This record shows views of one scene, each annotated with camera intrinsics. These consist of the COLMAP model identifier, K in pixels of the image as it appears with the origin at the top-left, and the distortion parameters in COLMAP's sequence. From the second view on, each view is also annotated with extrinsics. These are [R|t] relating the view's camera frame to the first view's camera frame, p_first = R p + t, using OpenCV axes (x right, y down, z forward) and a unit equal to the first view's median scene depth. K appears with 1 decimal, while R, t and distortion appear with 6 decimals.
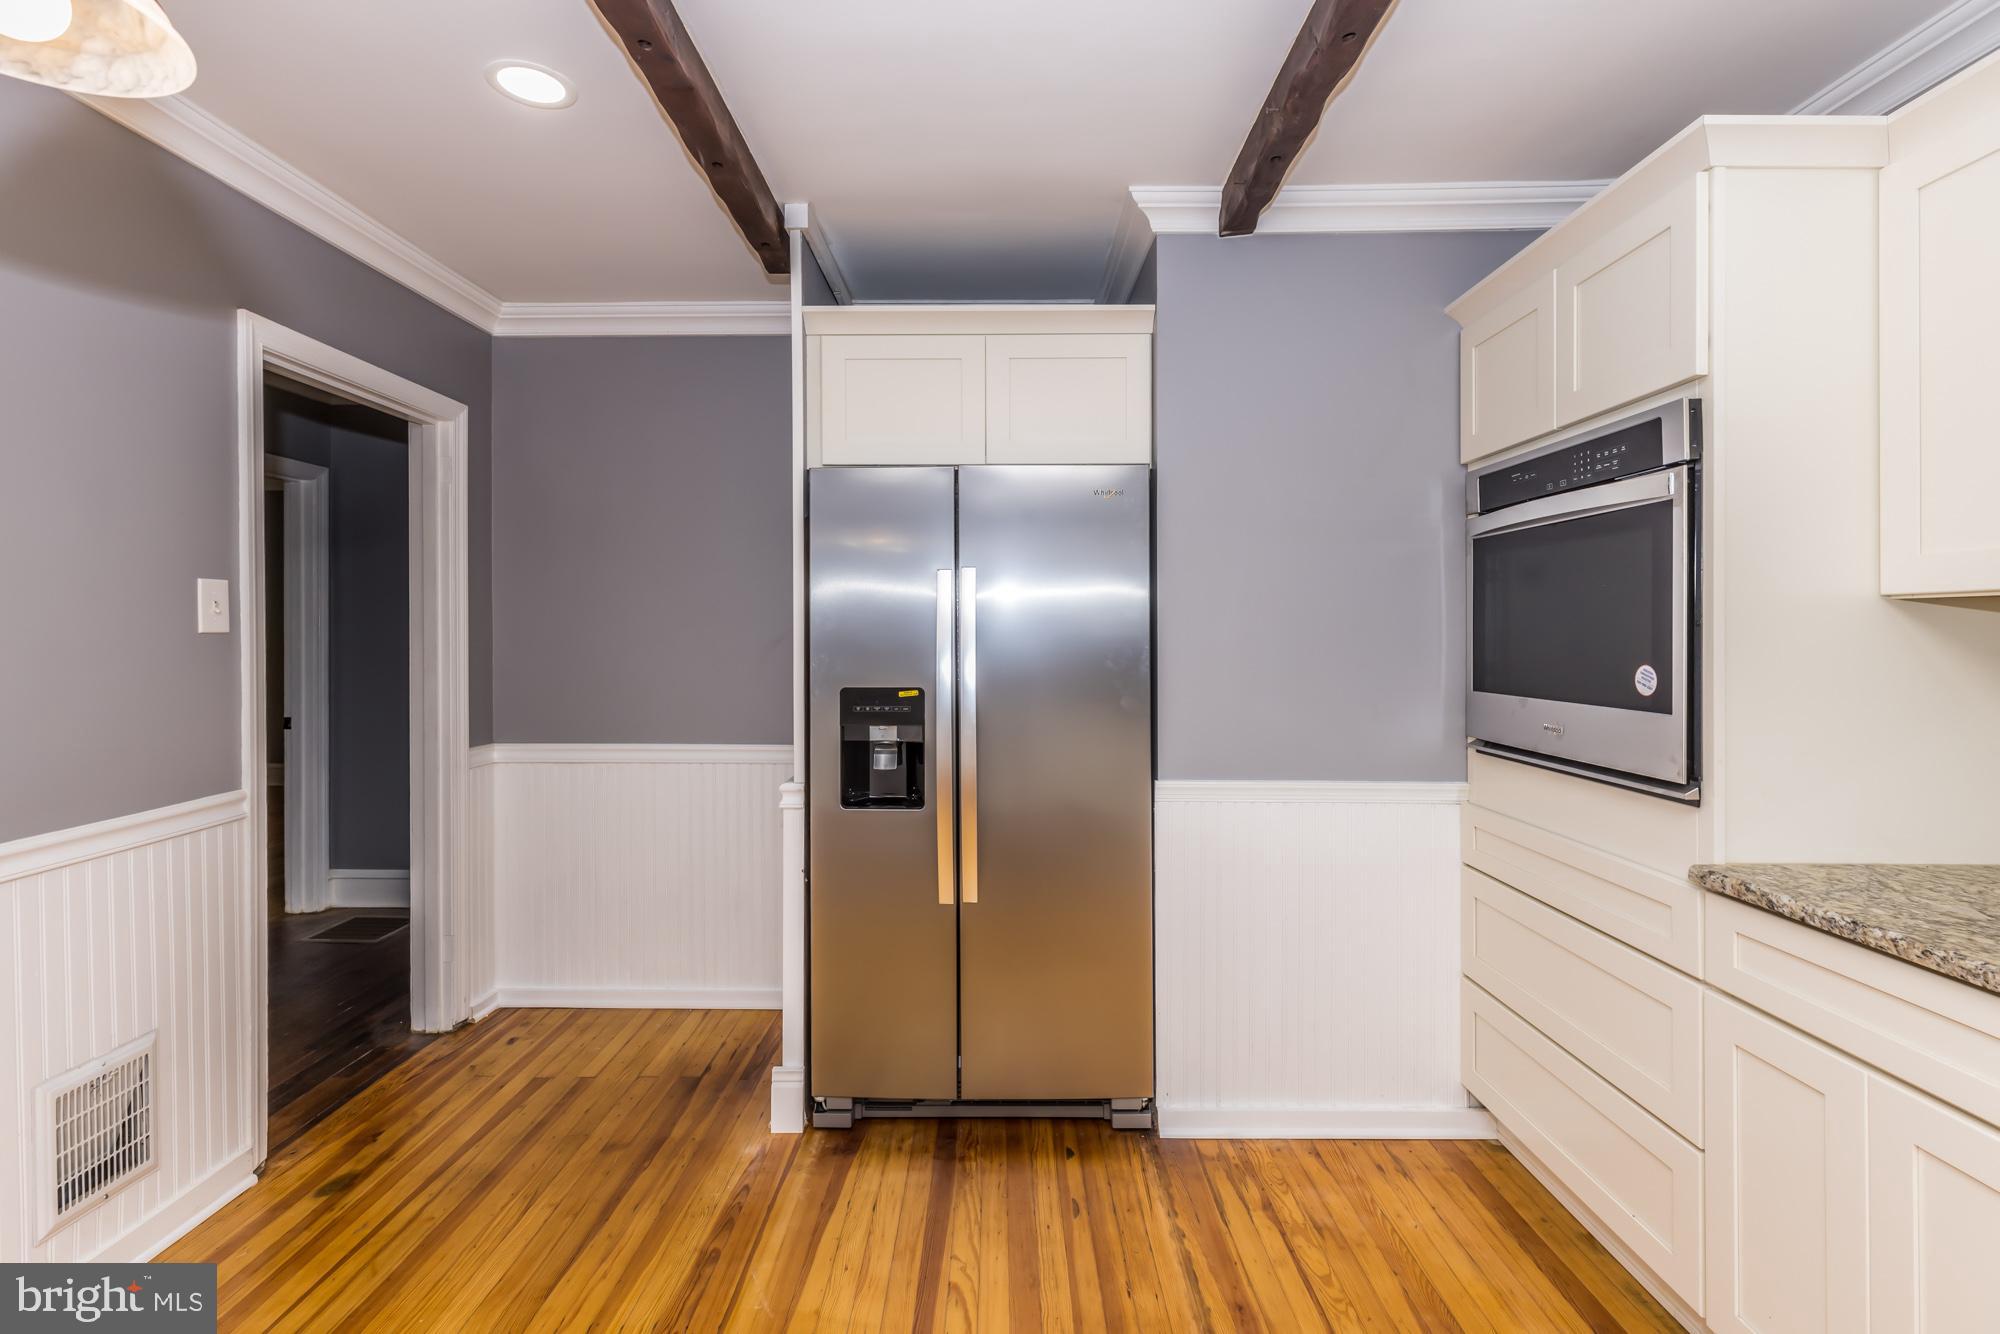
lens RADIAL K [[904.2, 0, 999.7], [0, 904.2, 643.9], [0, 0, 1]] dist [0.001016, 0.000175]
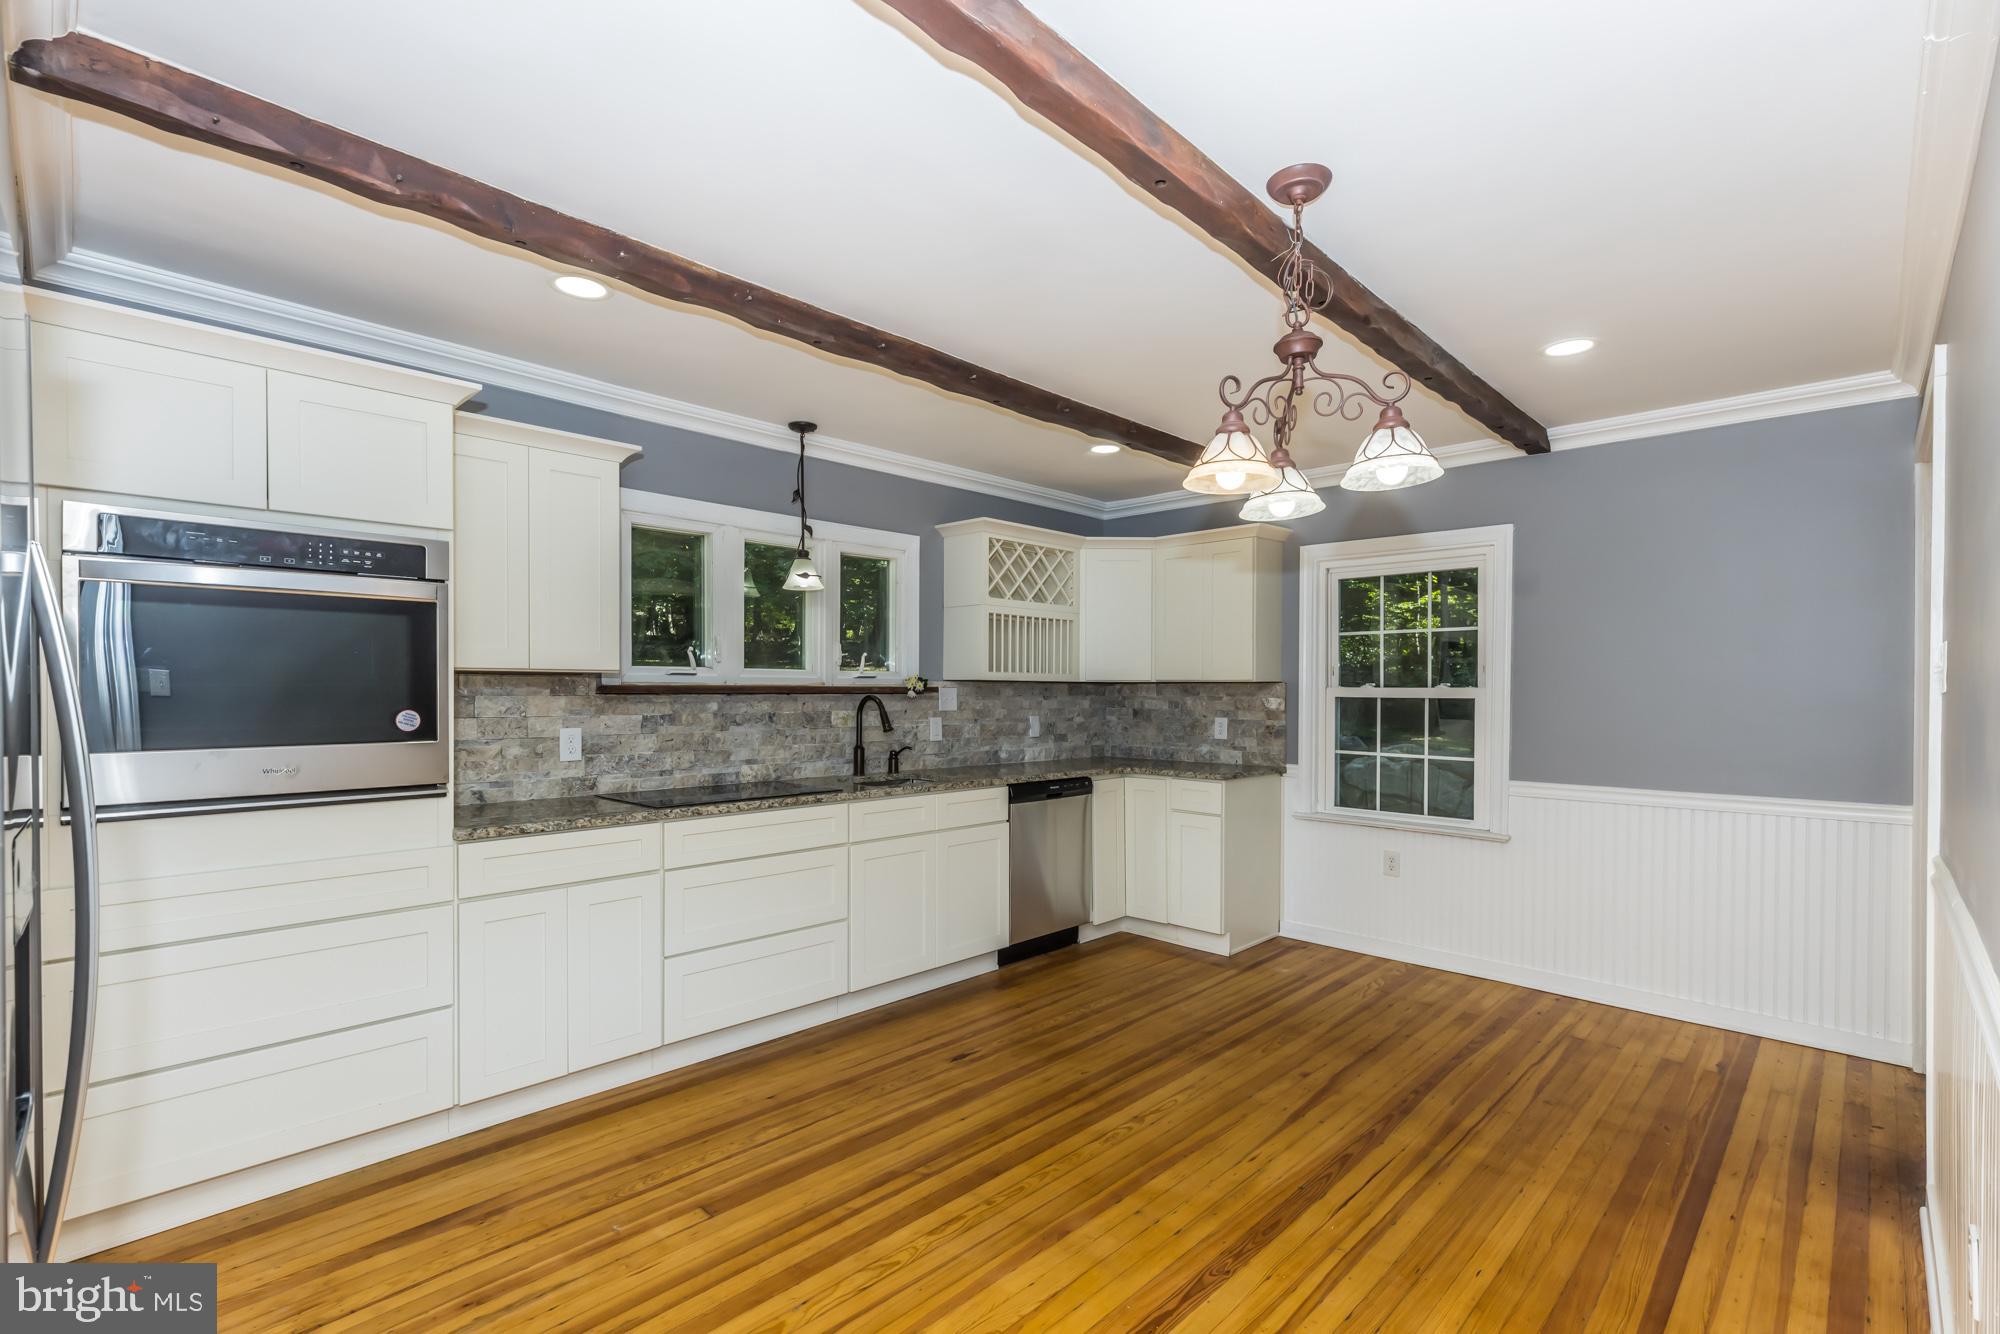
lens RADIAL K [[904.2, 0, 999.7], [0, 904.2, 643.9], [0, 0, 1]] dist [0.001016, 0.000175]
pose [[-0.720831, 0.024669, 0.692671, -0.846117], [-0.005494, 0.999132, -0.041301, -0.024617], [-0.693089, -0.033577, -0.720070, 1.180542]]
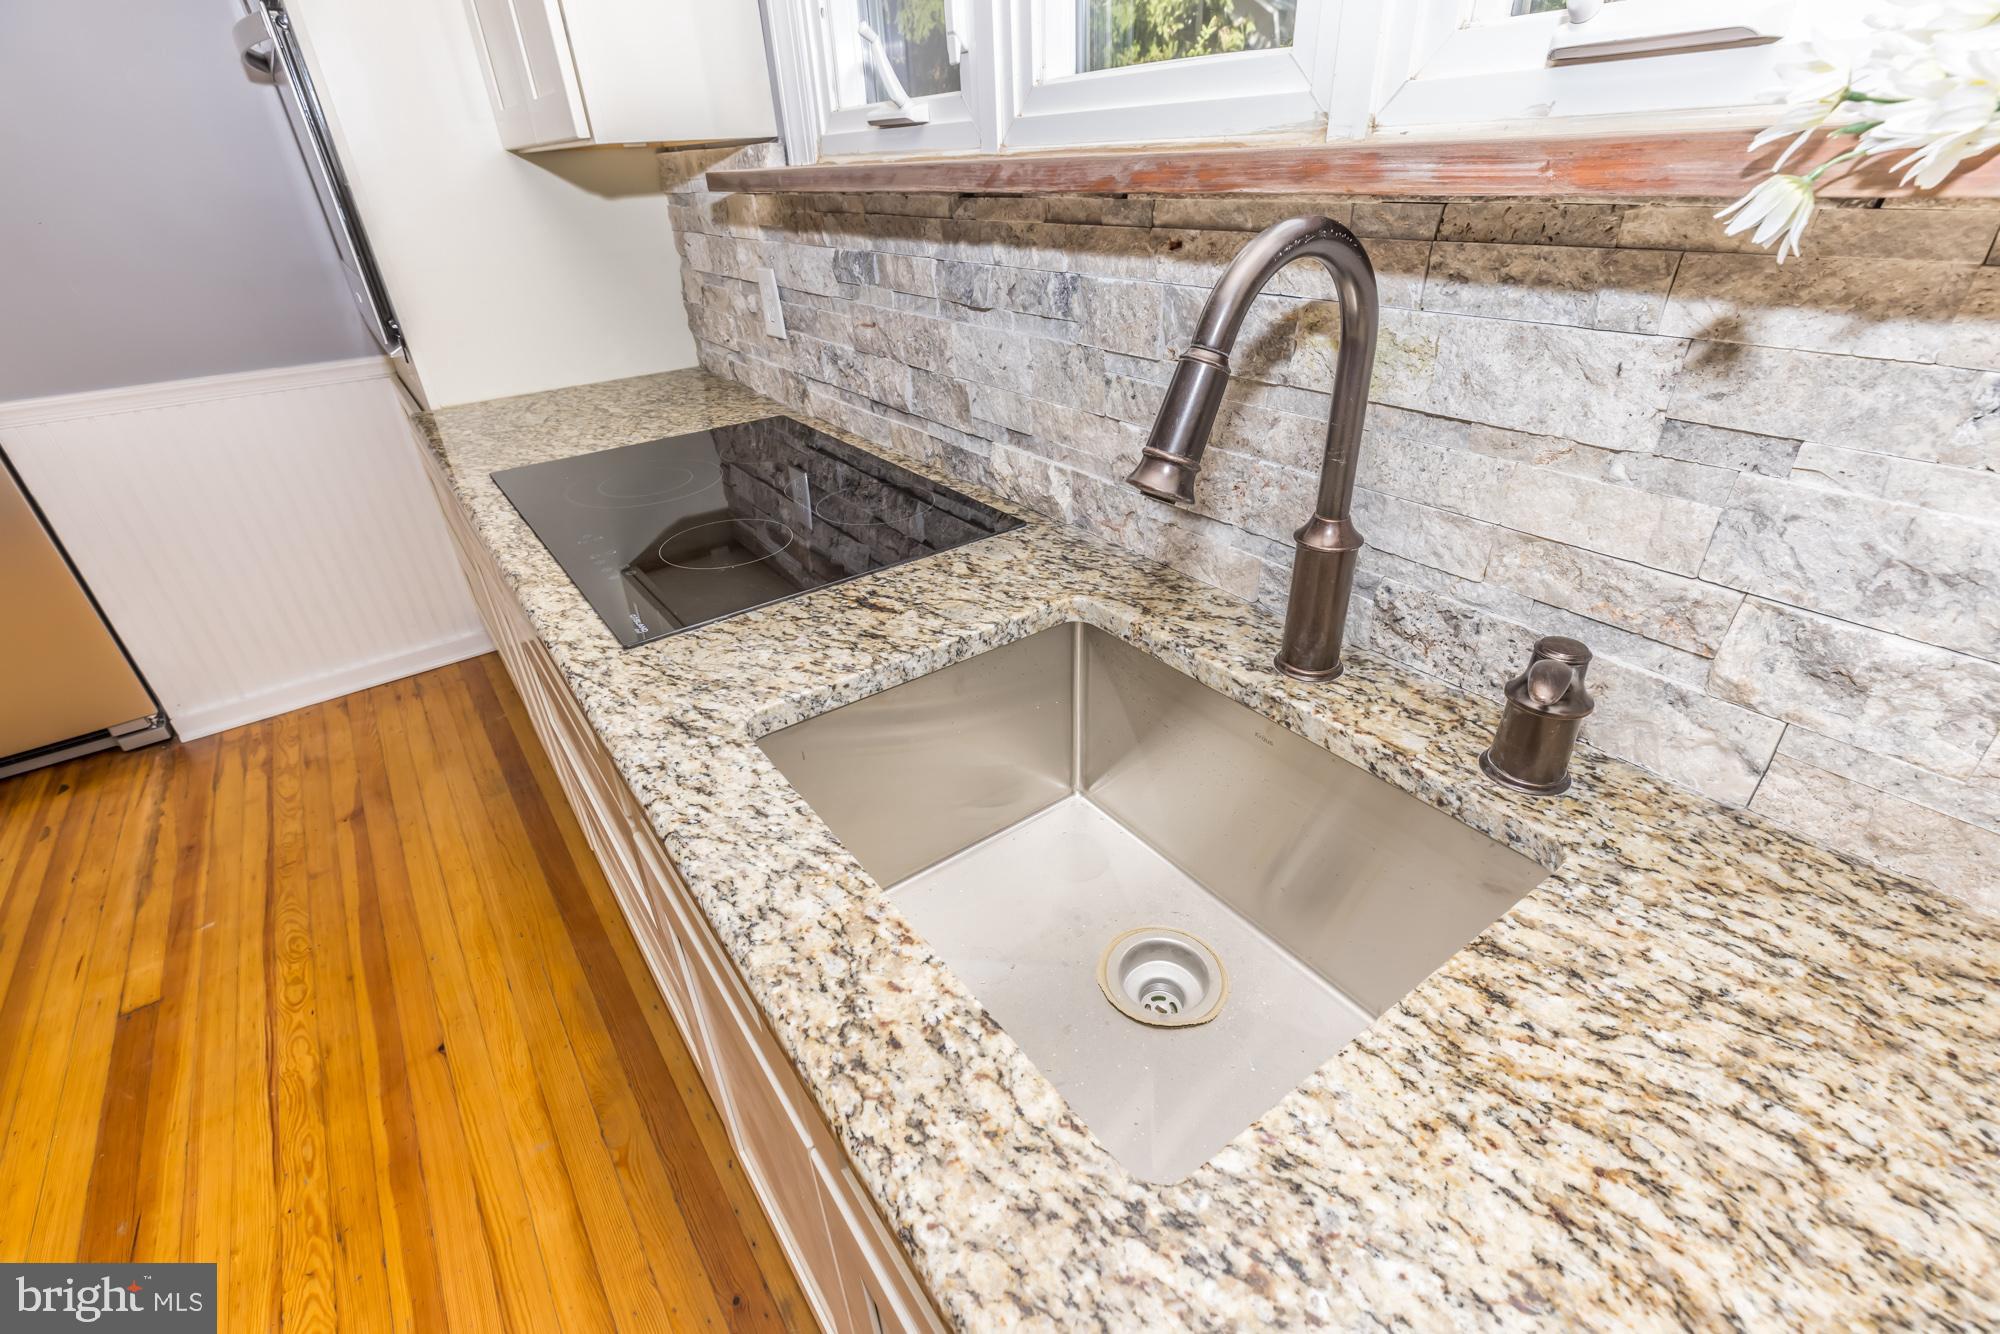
lens RADIAL K [[904.2, 0, 999.7], [0, 904.2, 643.9], [0, 0, 1]] dist [0.001016, 0.000175]
pose [[0.805055, -0.318116, 0.500688, 0.550987], [0.051513, 0.878348, 0.475238, -0.018230], [-0.590960, -0.356801, 0.723505, -0.366018]]
